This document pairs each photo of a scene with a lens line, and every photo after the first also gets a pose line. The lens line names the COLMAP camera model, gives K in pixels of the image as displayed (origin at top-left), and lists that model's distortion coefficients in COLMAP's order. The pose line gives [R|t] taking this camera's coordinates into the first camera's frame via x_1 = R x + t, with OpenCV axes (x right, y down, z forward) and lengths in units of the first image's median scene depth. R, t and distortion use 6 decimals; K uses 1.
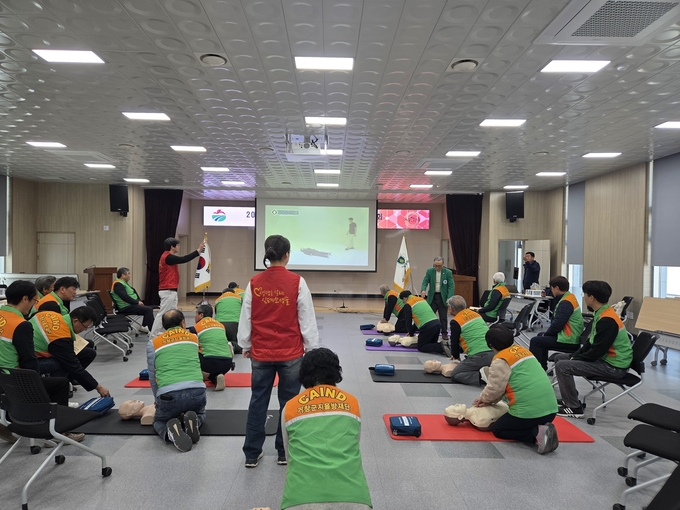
lens RADIAL K [[451.7, 0, 332.8], [0, 451.7, 251.1], [0, 0, 1]] dist [-0.034997, -0.002077]
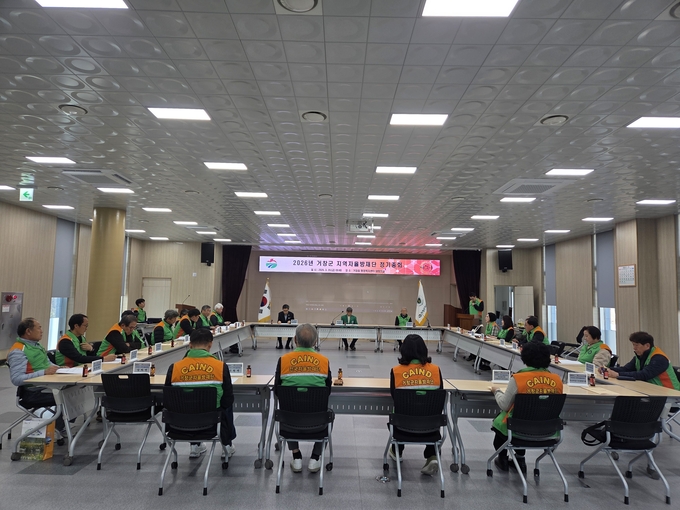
lens RADIAL K [[453.6, 0, 342.0], [0, 453.6, 255.3], [0, 0, 1]] dist [0.014957, -0.009953]
pose [[0.999946, 0.009512, -0.004291, -0.061775], [-0.009805, 0.997178, -0.074429, -0.010963], [0.003571, 0.074467, 0.997217, -0.305635]]
